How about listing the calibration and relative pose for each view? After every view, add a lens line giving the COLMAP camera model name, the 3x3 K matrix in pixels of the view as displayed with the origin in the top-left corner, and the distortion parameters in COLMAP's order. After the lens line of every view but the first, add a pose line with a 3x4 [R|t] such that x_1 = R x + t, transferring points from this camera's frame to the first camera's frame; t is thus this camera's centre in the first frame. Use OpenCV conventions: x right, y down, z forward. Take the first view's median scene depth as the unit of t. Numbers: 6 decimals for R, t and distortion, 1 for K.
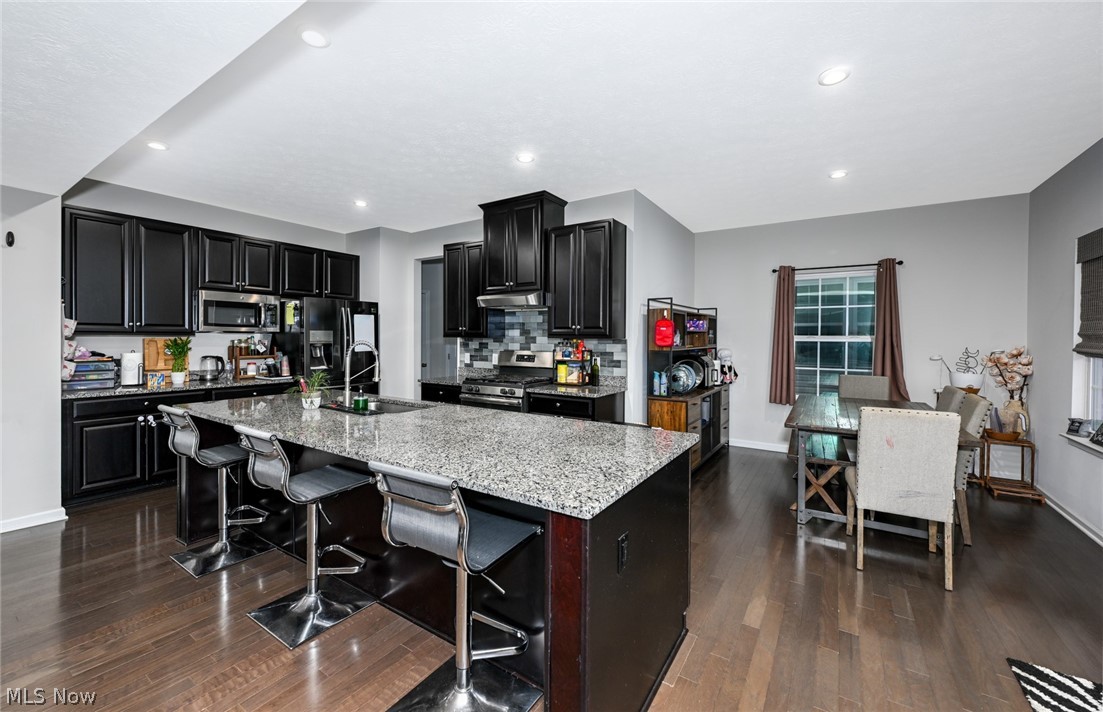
lens RADIAL K [[434.4, 0, 552.0], [0, 434.4, 343.1], [0, 0, 1]] dist [-0.002139, -0.000192]
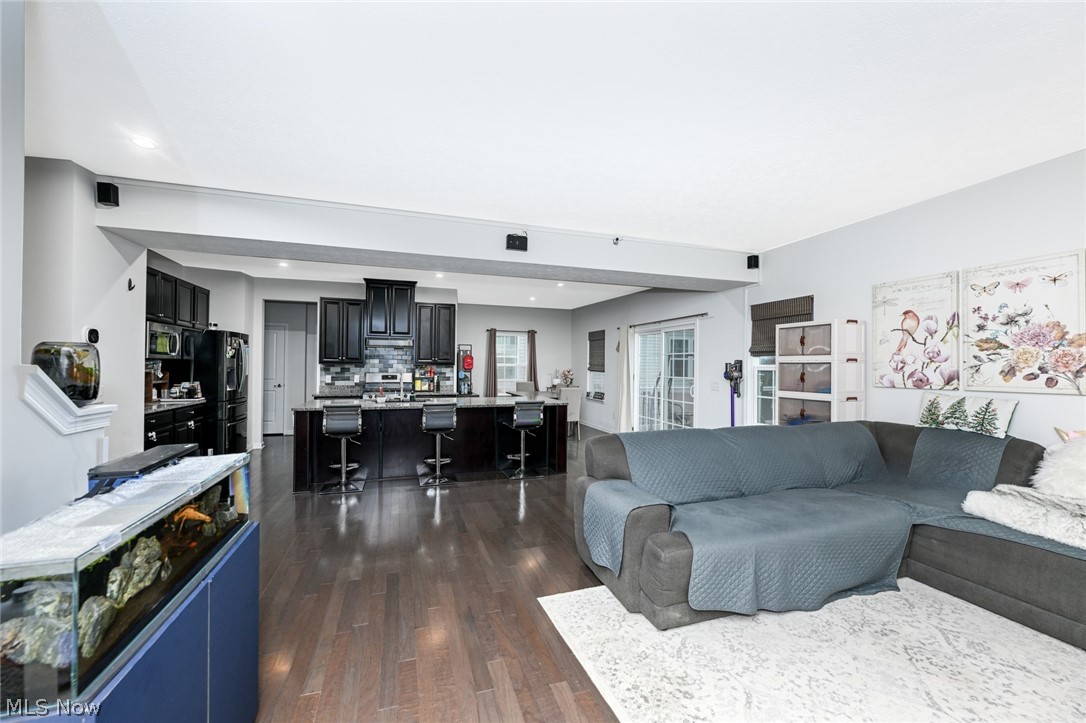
lens RADIAL K [[436.7, 0, 543.0], [0, 436.7, 361.5], [0, 0, 1]] dist [-0.002024, -0.000162]
pose [[0.613358, 0.006674, 0.789777, -0.993149], [0.003256, 0.999934, -0.010978, -0.004156], [-0.789799, 0.009305, 0.613296, -0.446780]]
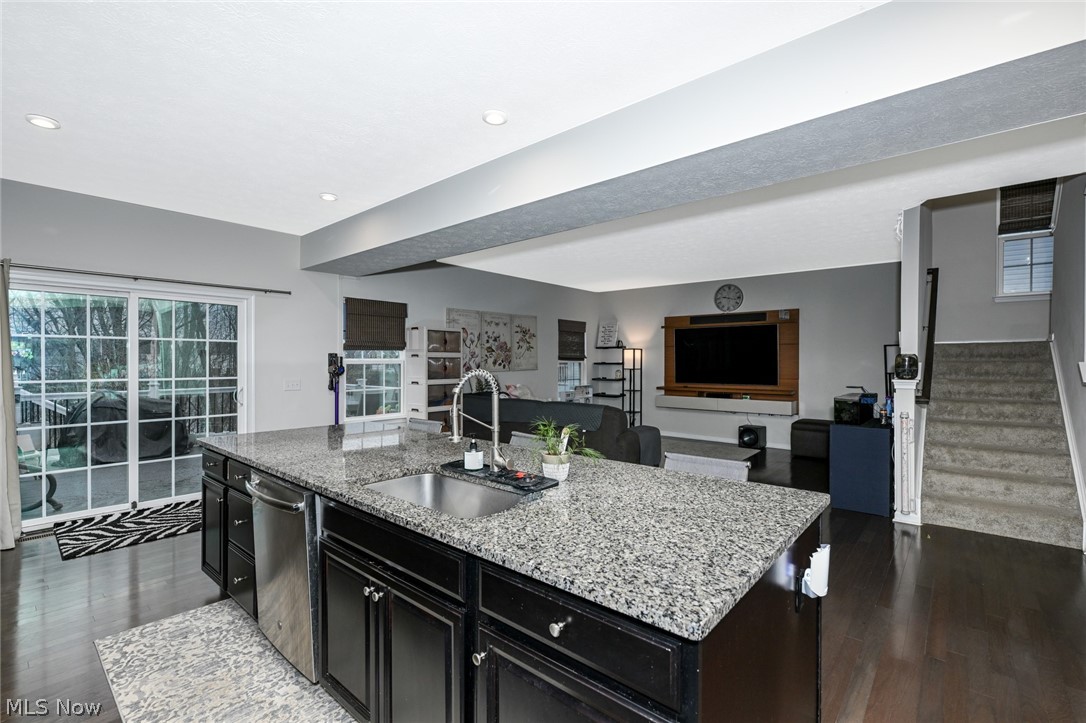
lens RADIAL K [[485.0, 0, 543.0], [0, 485.0, 361.5], [0, 0, 1]] dist [0.001960, -0.000032]
pose [[-0.992075, -0.005418, 0.125528, -0.390581], [-0.004042, 0.999929, 0.011217, -0.015395], [-0.125580, 0.010621, -0.992027, 1.040025]]
